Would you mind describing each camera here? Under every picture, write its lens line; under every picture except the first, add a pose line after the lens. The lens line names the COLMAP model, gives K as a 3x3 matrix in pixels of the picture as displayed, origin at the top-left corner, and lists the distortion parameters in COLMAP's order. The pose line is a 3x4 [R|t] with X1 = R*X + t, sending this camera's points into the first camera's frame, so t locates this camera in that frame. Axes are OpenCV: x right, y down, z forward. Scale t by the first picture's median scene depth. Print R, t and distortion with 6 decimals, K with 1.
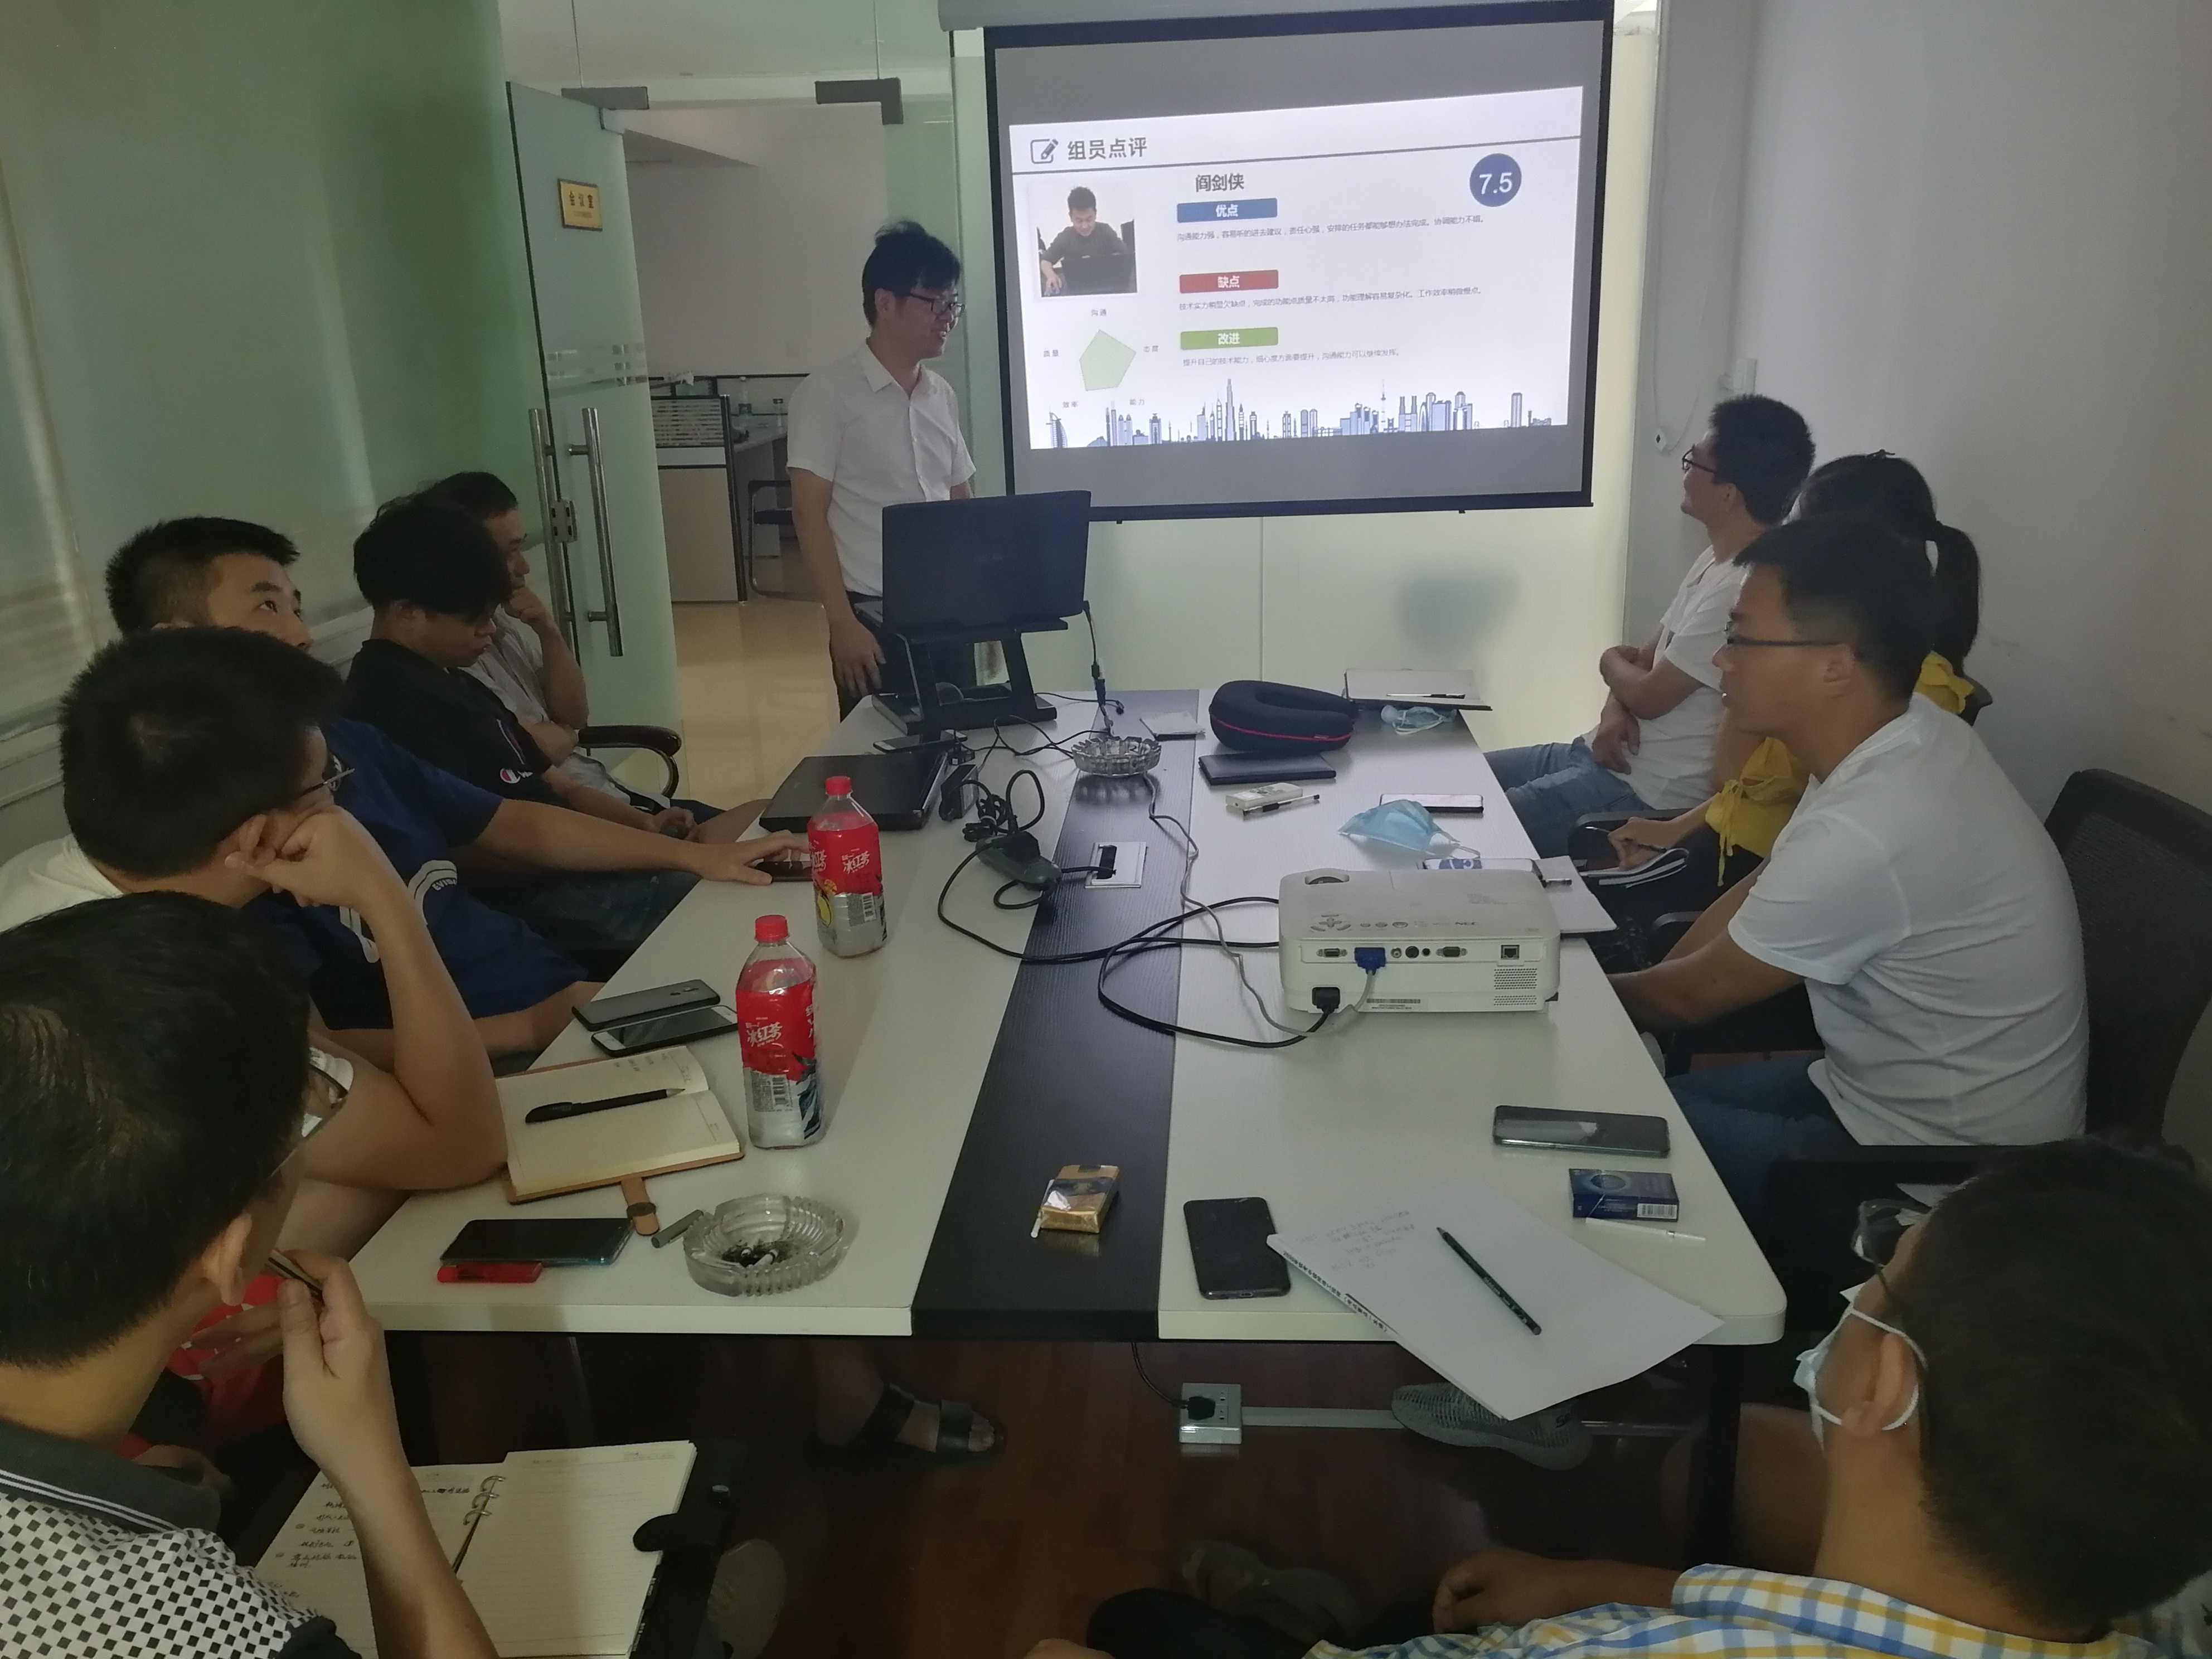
lens RADIAL K [[1805.9, 0, 1100.3], [0, 1805.9, 834.5], [0, 0, 1]] dist [0.027314, -0.010377]
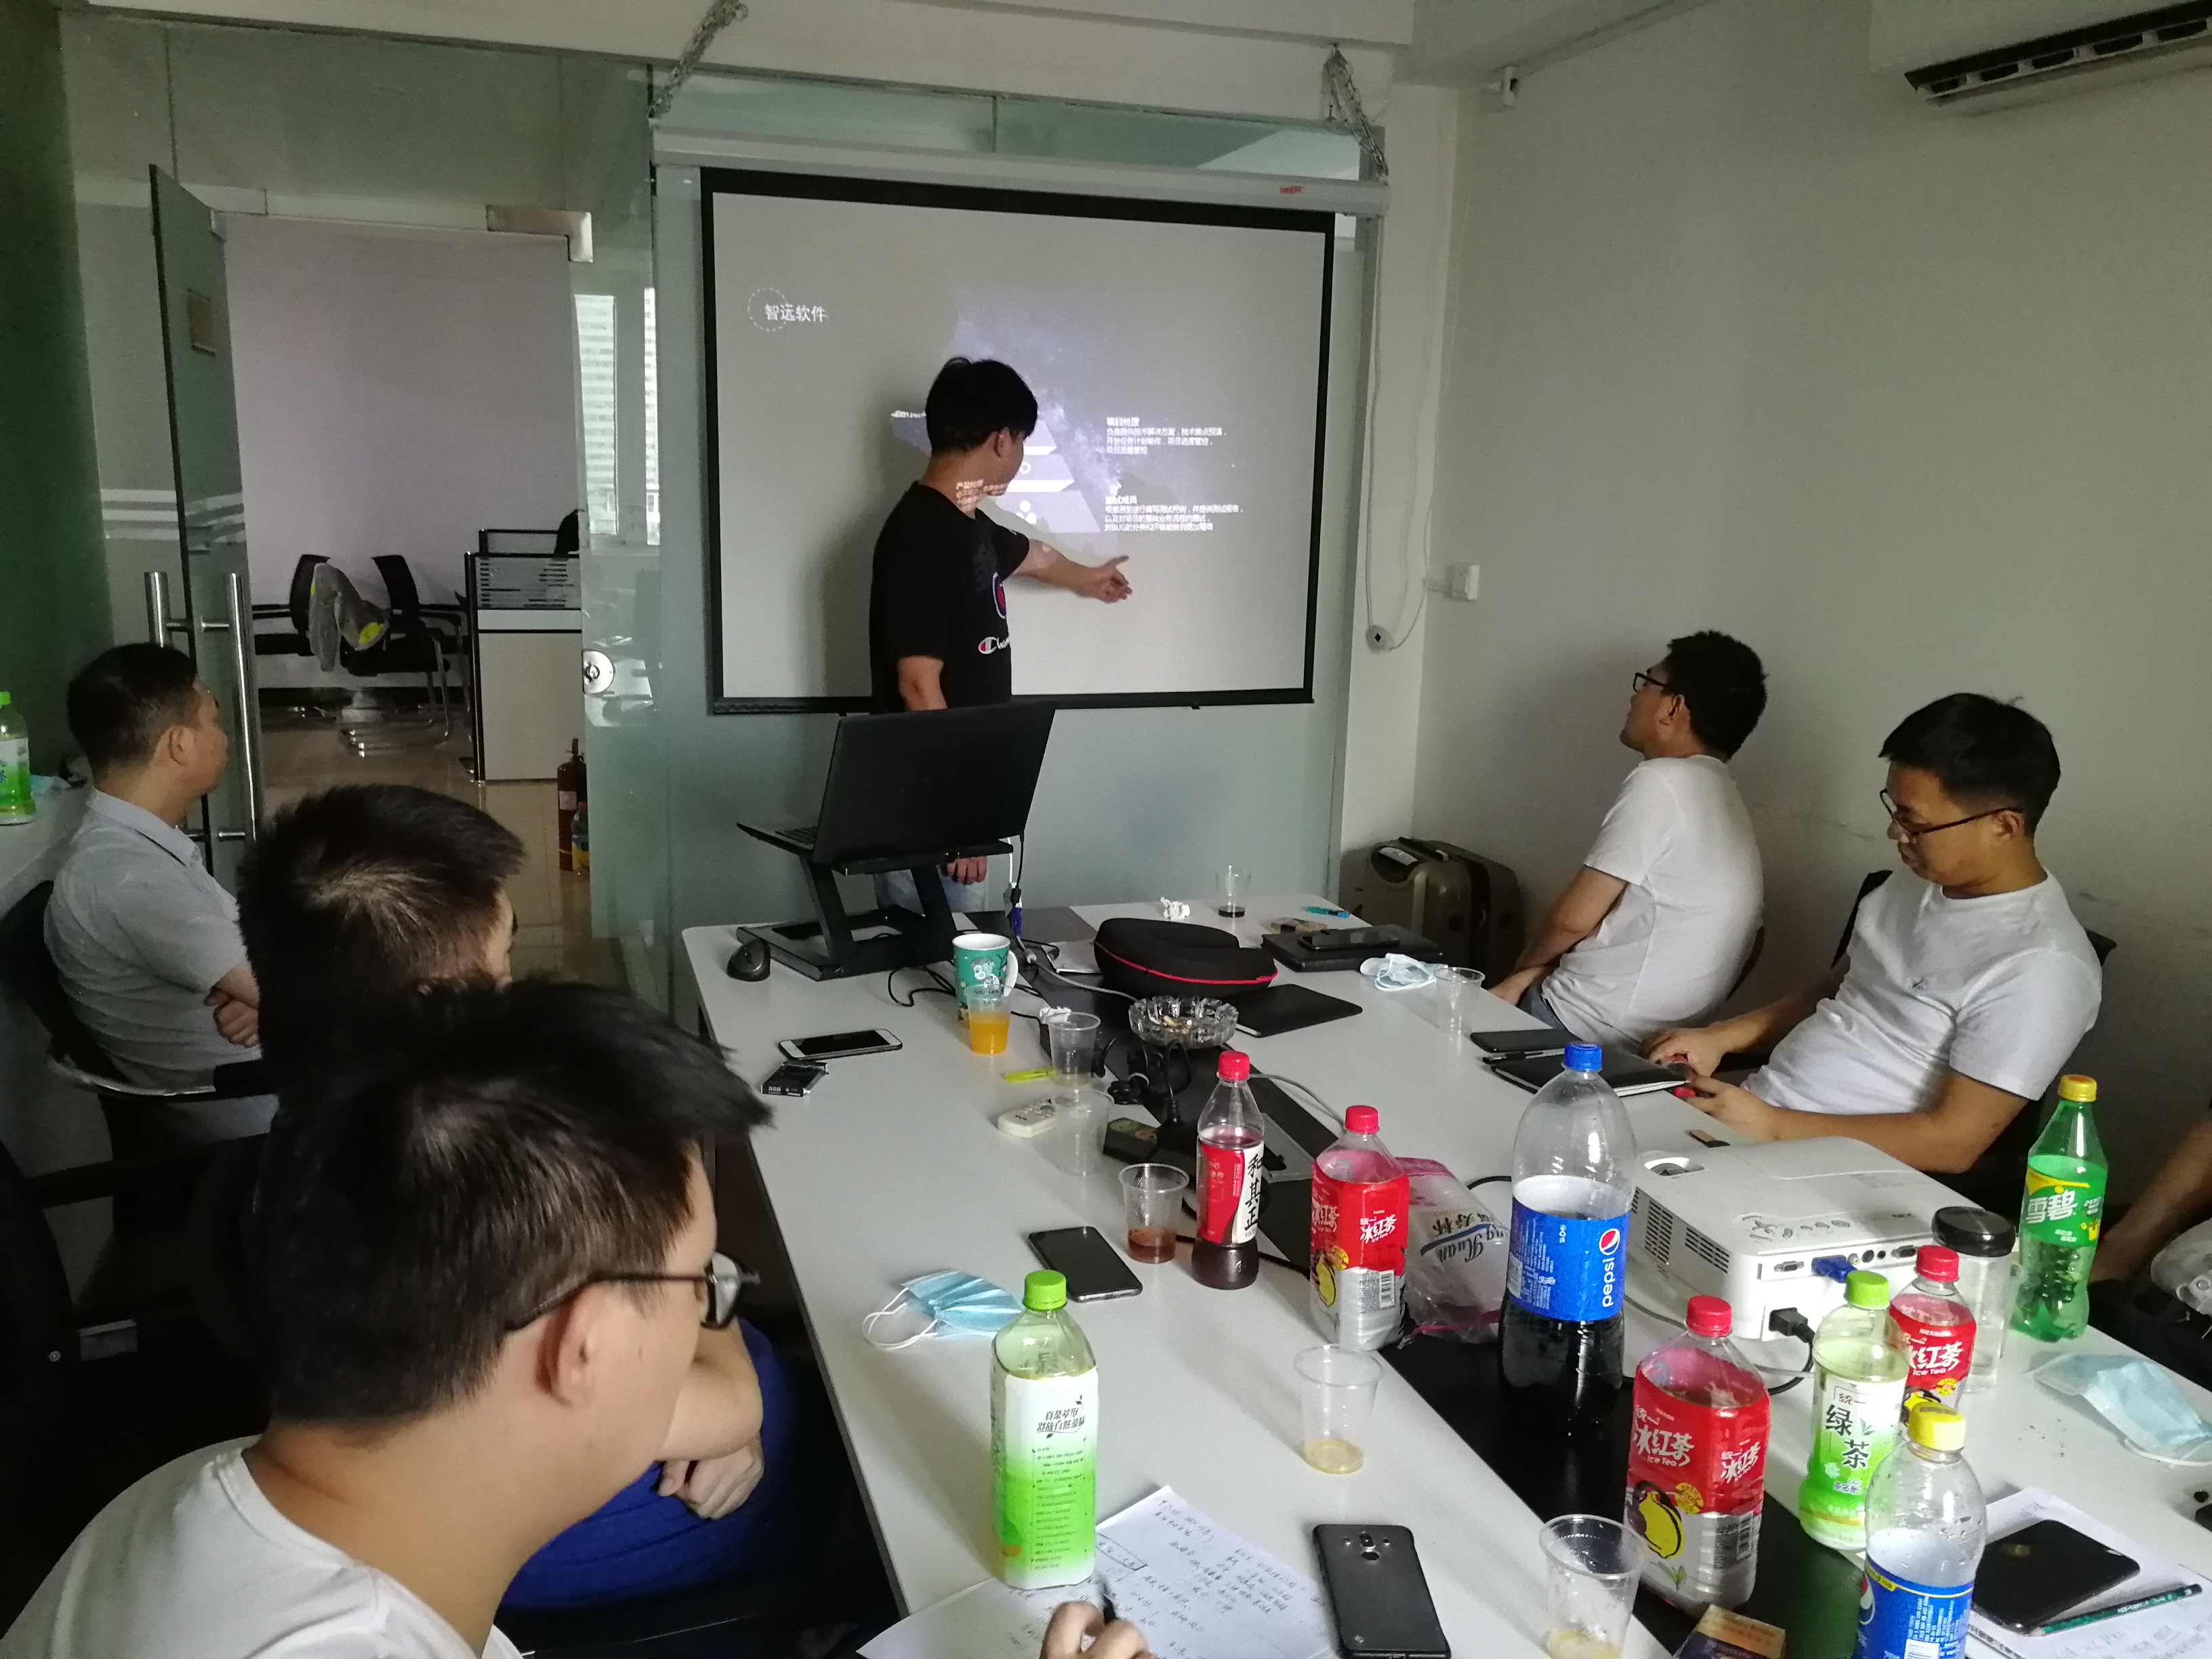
lens RADIAL K [[1781.2, 0, 1094.7], [0, 1781.2, 827.7], [0, 0, 1]] dist [0.055315, -0.057595]
pose [[0.930086, -0.019602, 0.366819, -0.381789], [0.053295, 0.995211, -0.081949, -0.069618], [-0.363456, 0.095770, 0.926676, 0.254086]]
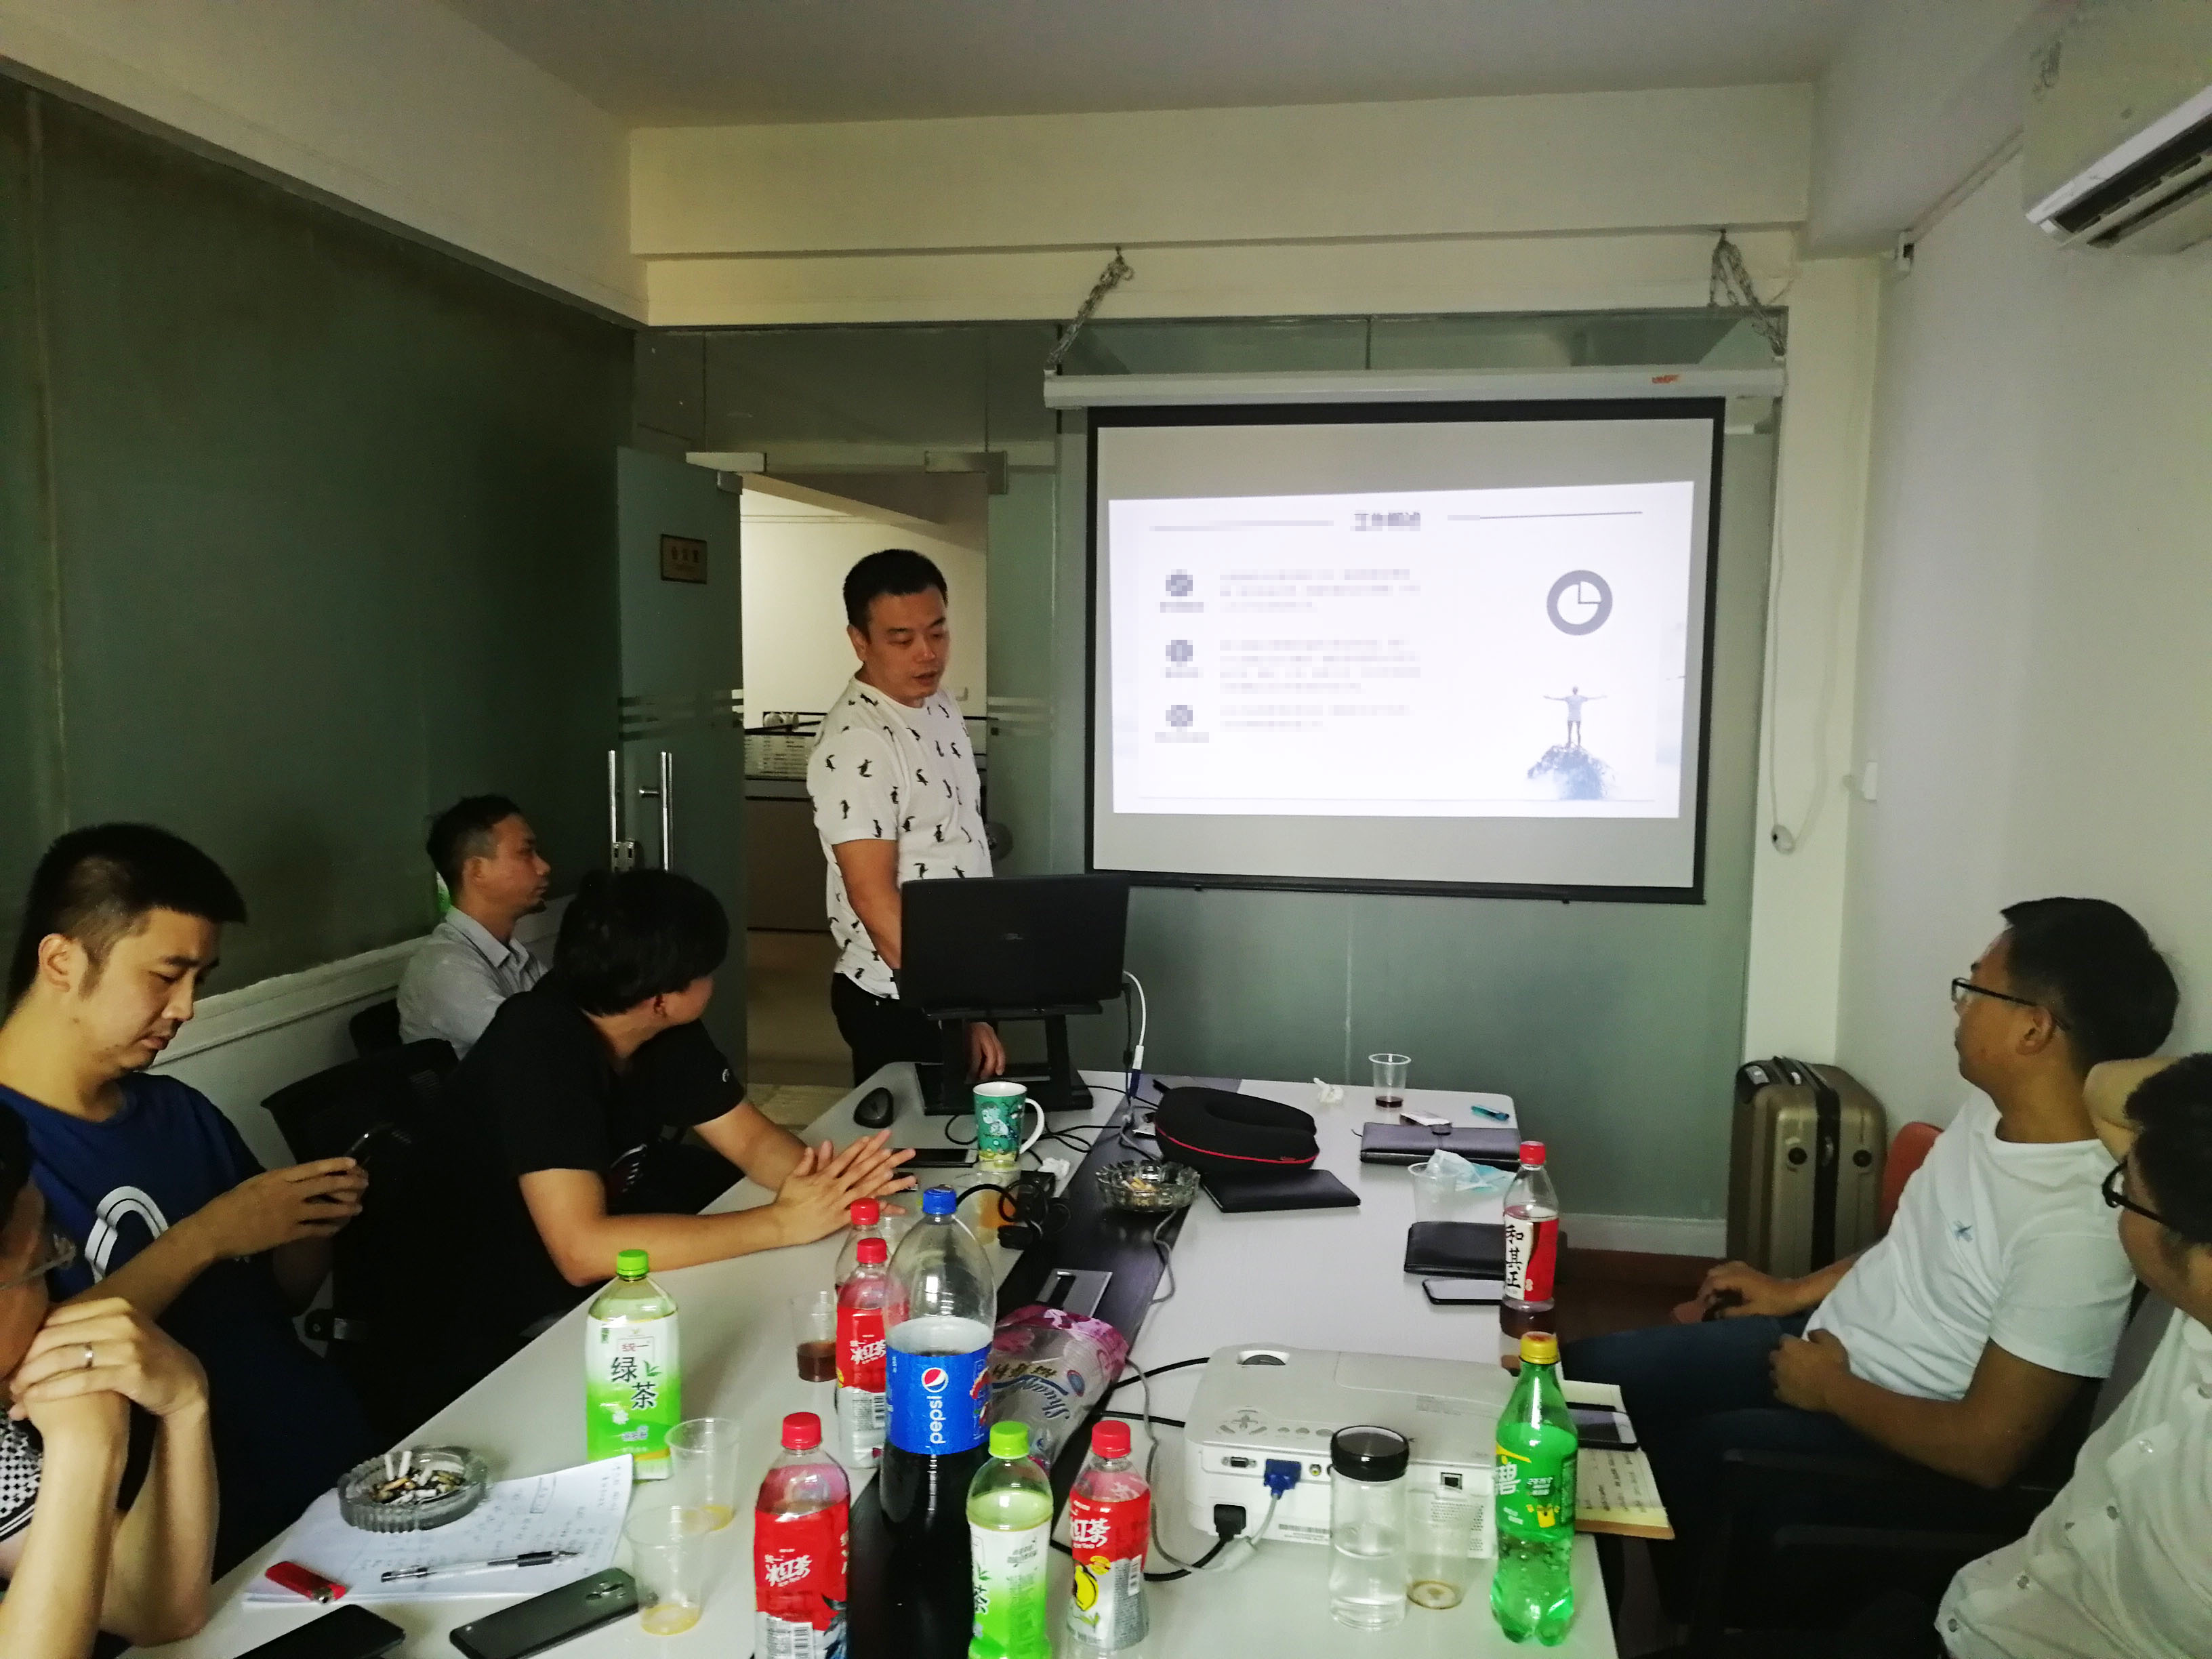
lens RADIAL K [[1790.0, 0, 1113.5], [0, 1790.0, 836.9], [0, 0, 1]] dist [0.034407, -0.002564]
pose [[0.993650, 0.053160, -0.099167, 0.109625], [-0.070282, 0.981505, -0.178067, -0.052302], [0.087866, 0.183906, 0.979009, 0.104589]]
